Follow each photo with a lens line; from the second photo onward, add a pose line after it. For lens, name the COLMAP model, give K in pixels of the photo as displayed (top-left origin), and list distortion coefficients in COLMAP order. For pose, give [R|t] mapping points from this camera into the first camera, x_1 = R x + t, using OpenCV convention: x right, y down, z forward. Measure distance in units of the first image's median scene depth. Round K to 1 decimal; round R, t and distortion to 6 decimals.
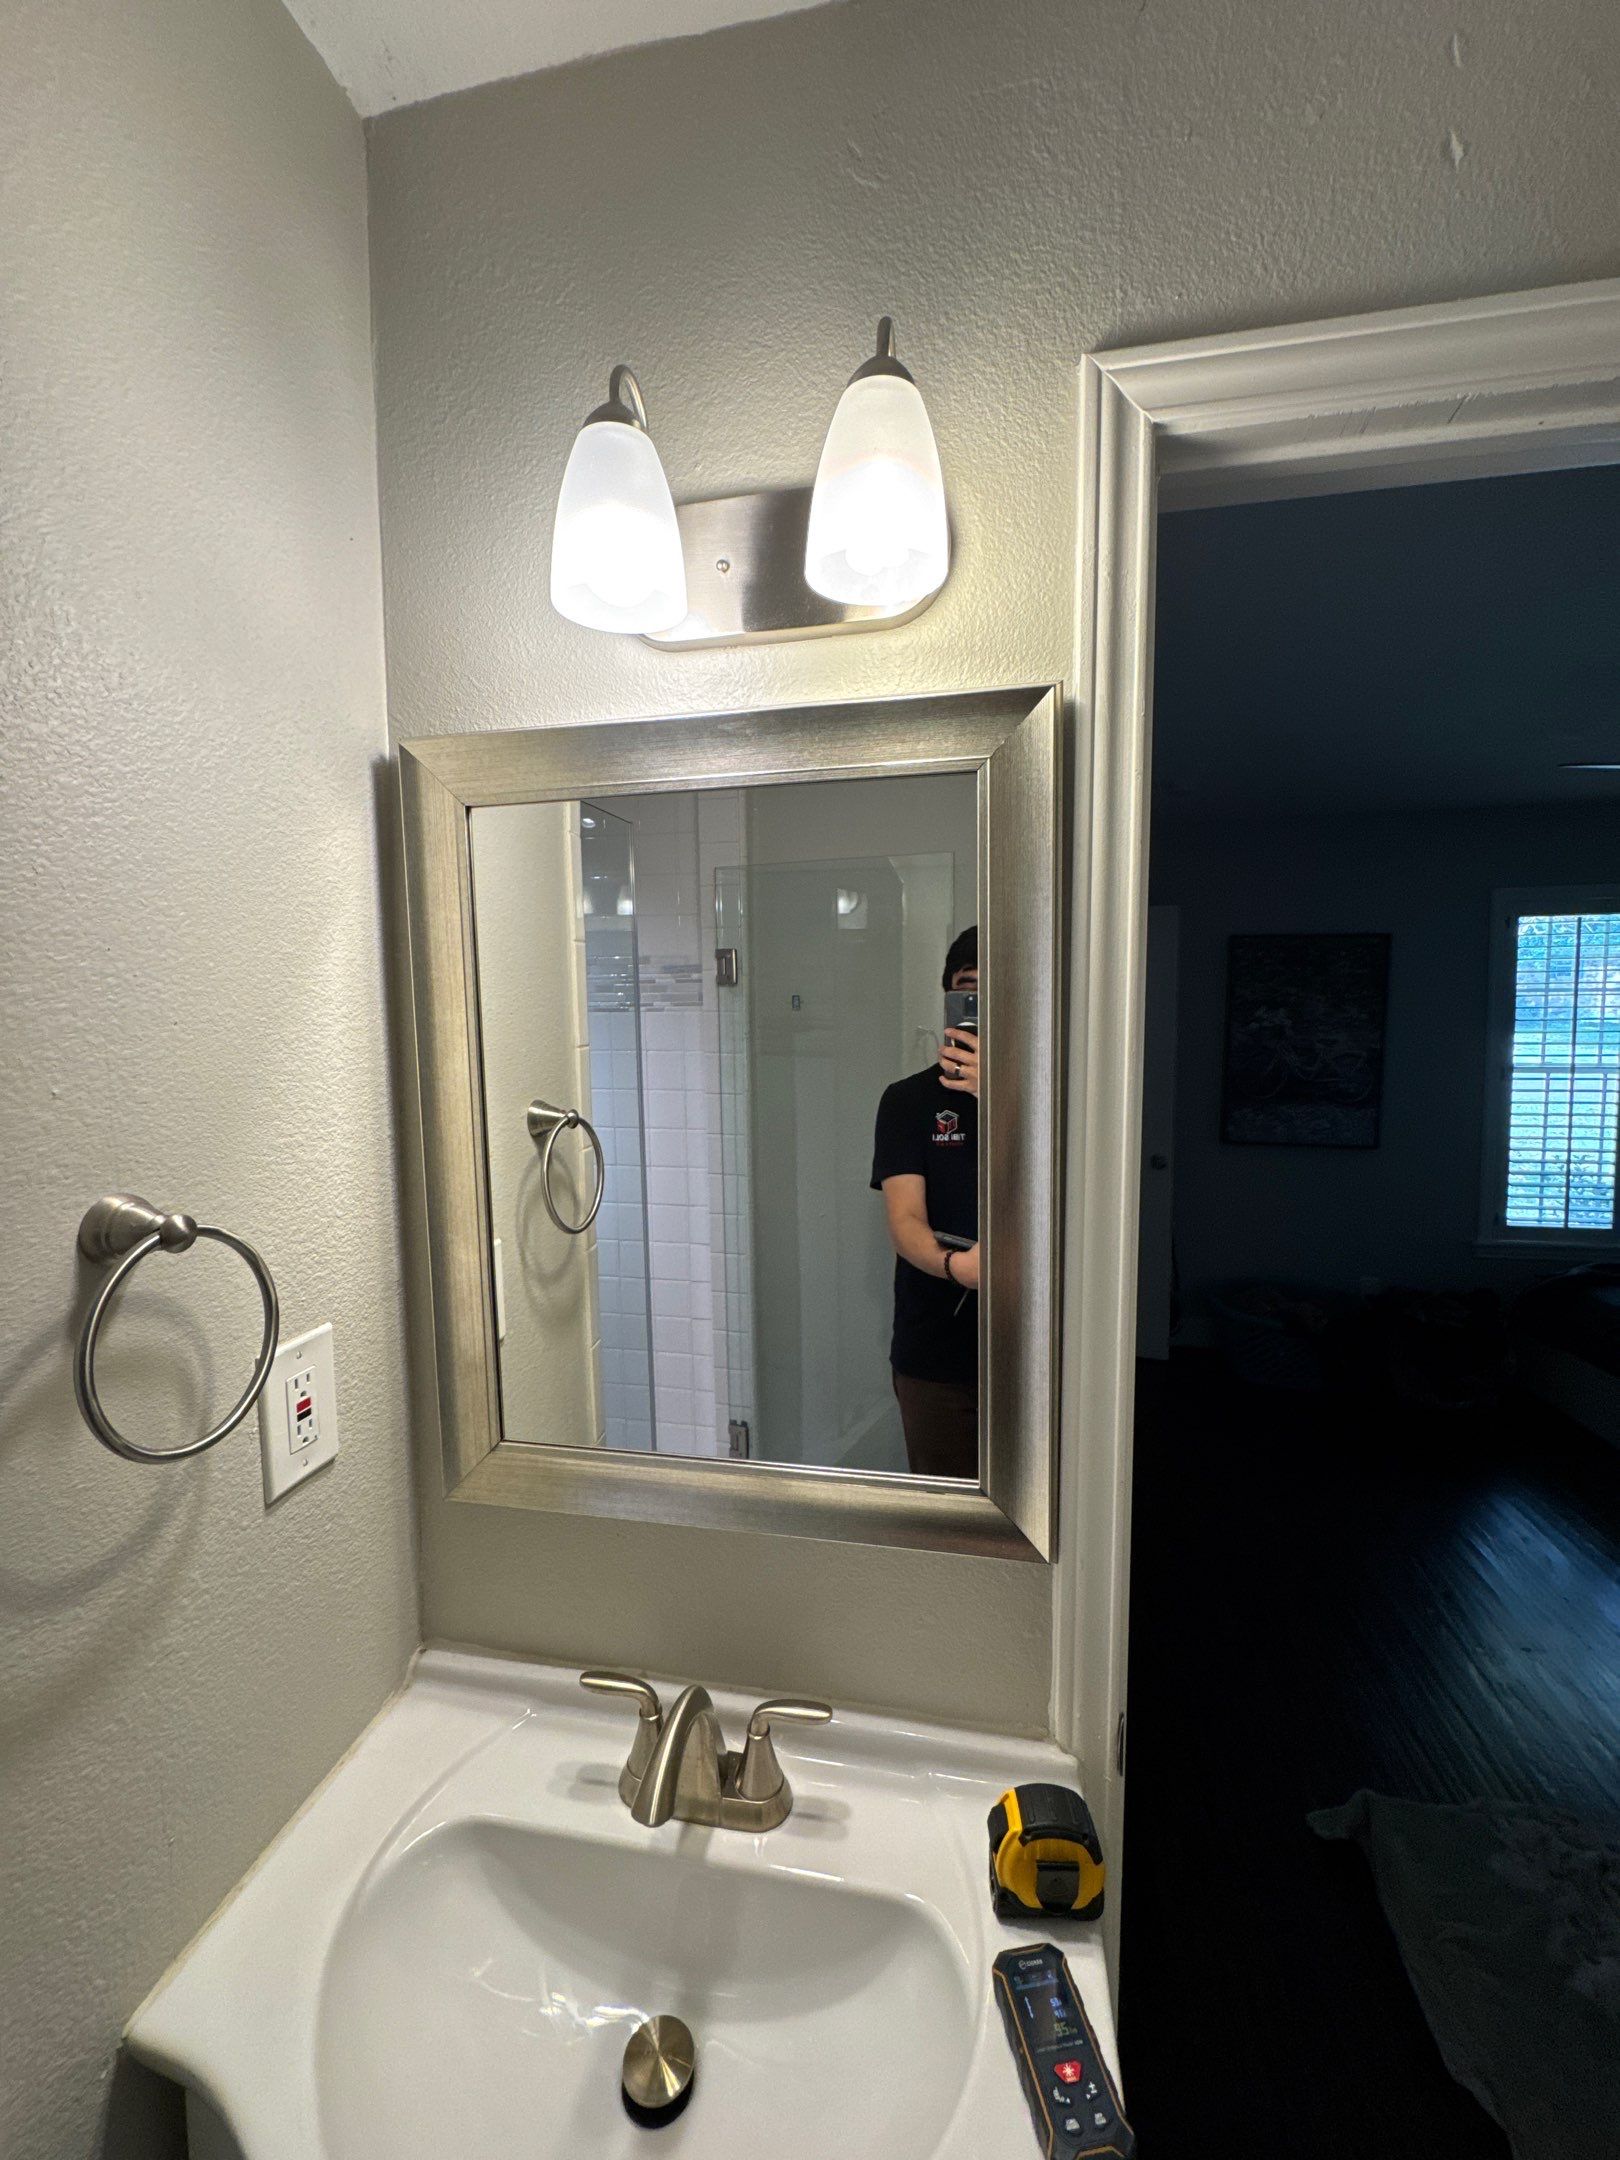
lens RADIAL K [[859.5, 0, 815.7], [0, 859.5, 1077.4], [0, 0, 1]] dist [-0.001025, -0.000389]
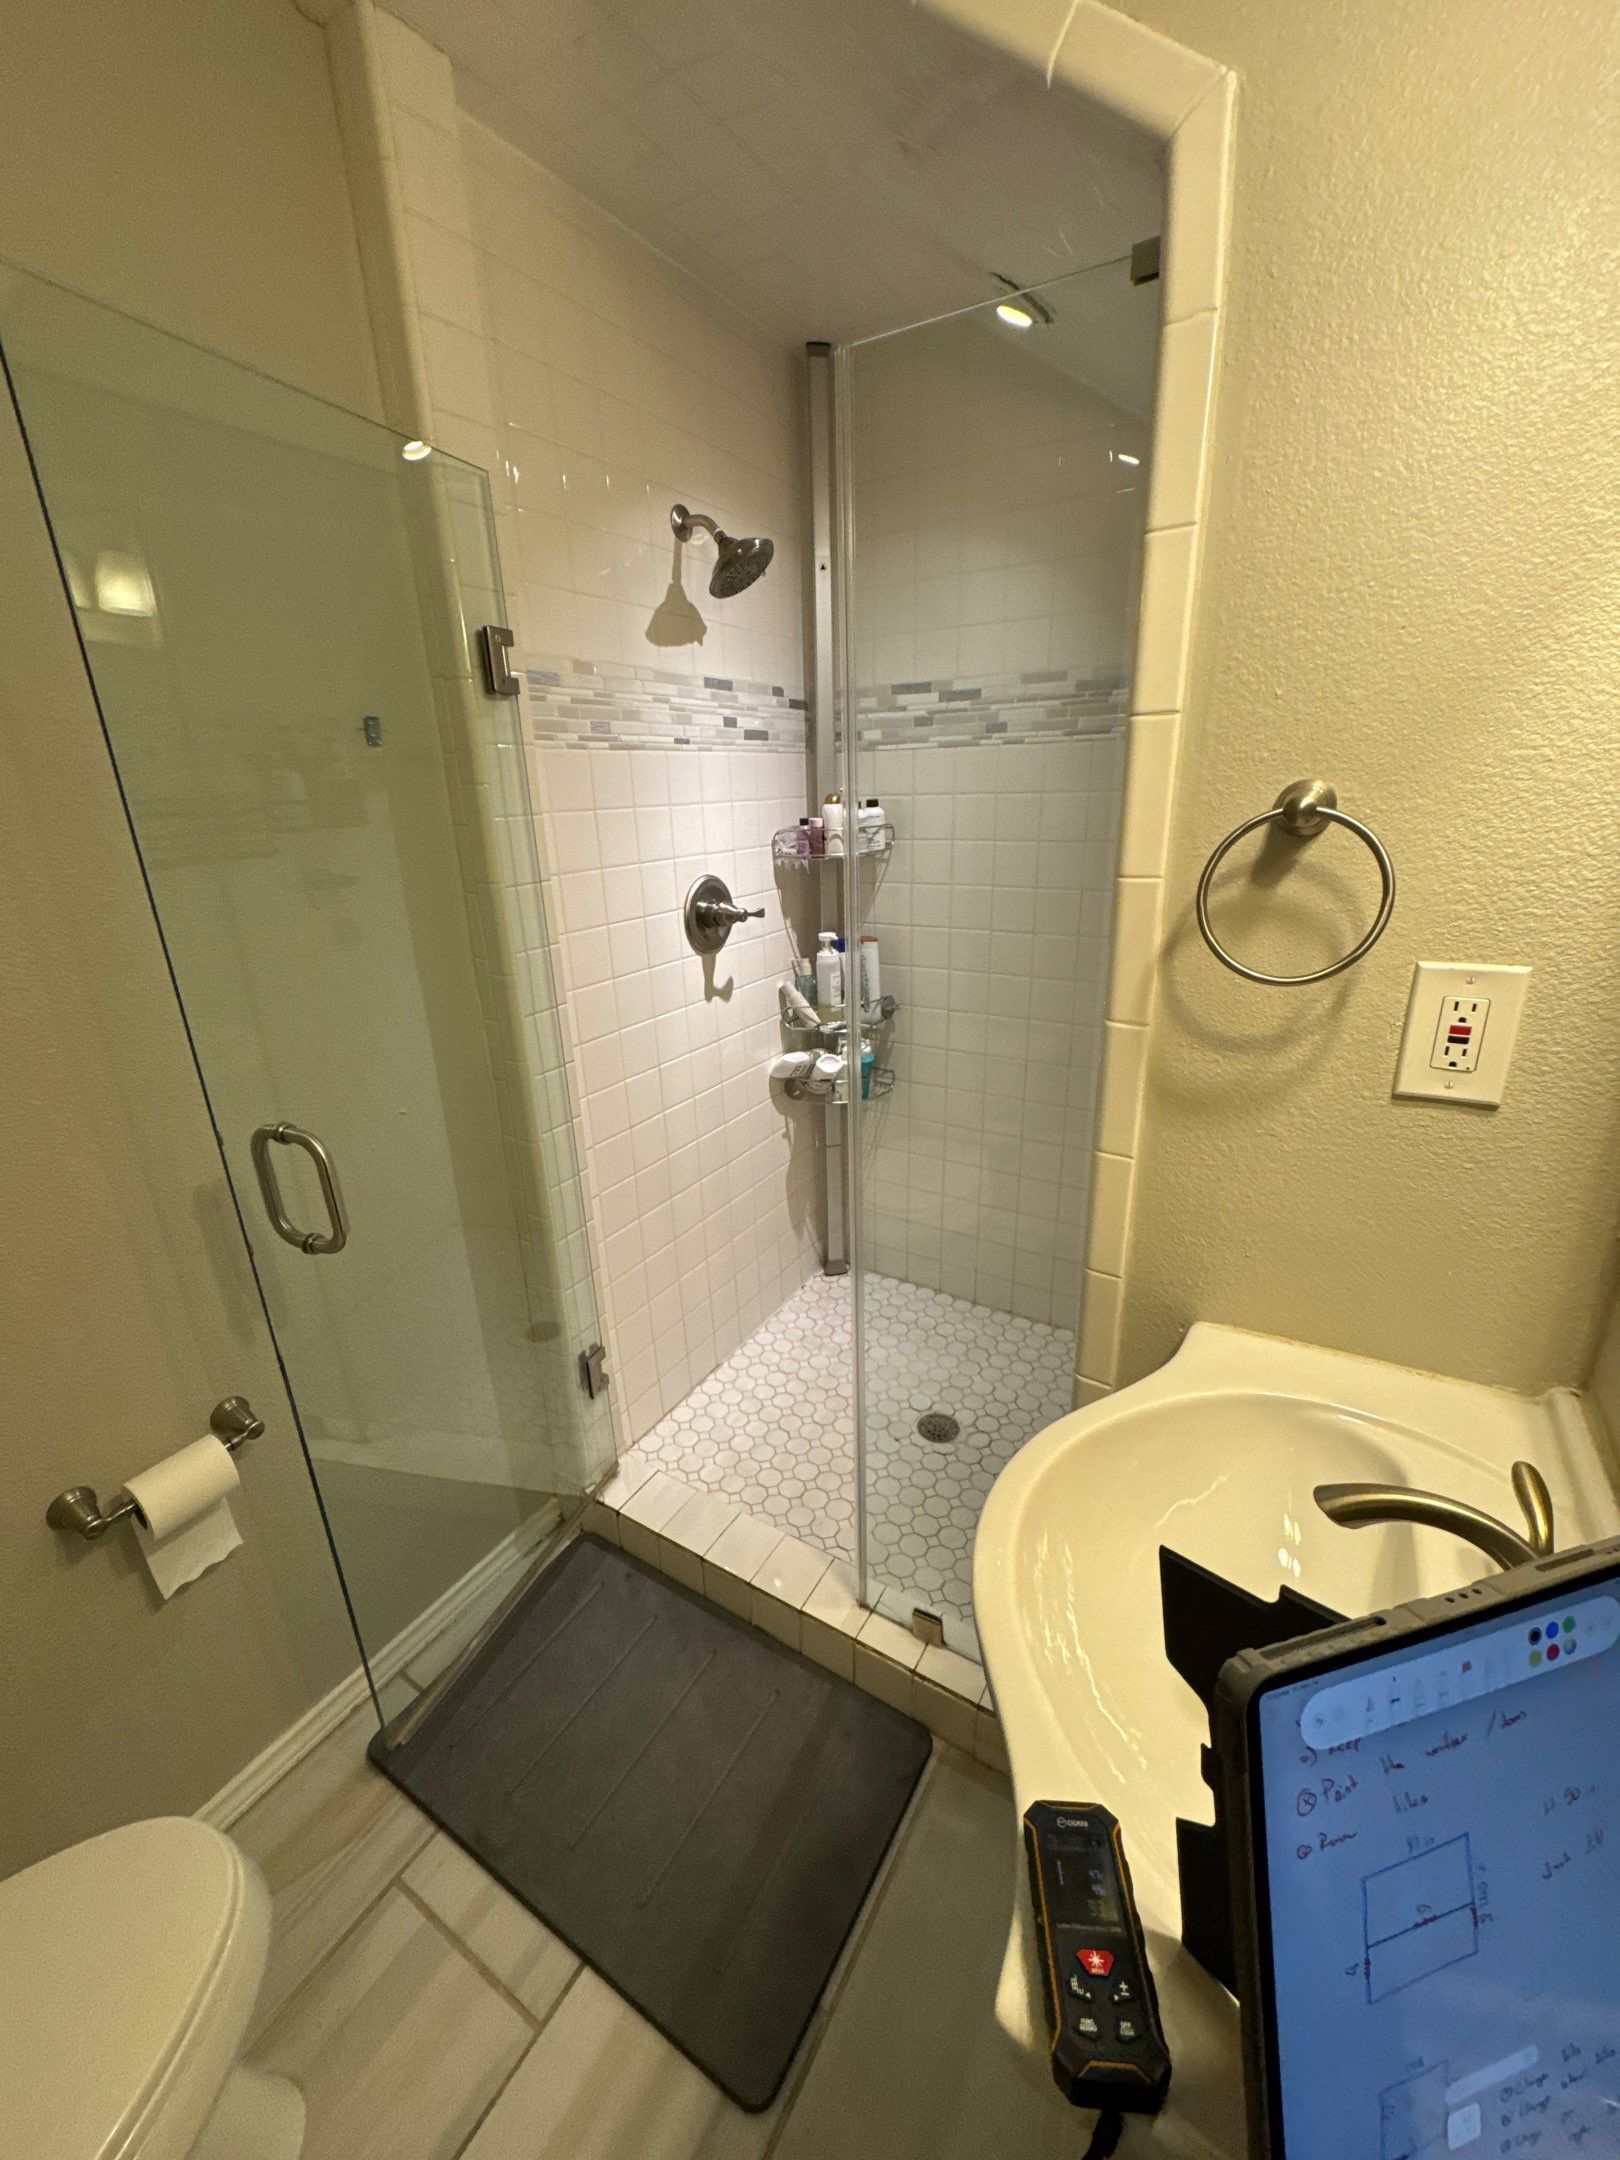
lens RADIAL K [[878.0, 0, 807.8], [0, 878.0, 1063.7], [0, 0, 1]] dist [-0.000579, -0.000136]
pose [[-0.355656, 0.316443, -0.879416, 0.602956], [-0.023990, 0.937536, 0.347059, 0.077456], [0.934309, 0.144531, -0.325849, 0.626631]]
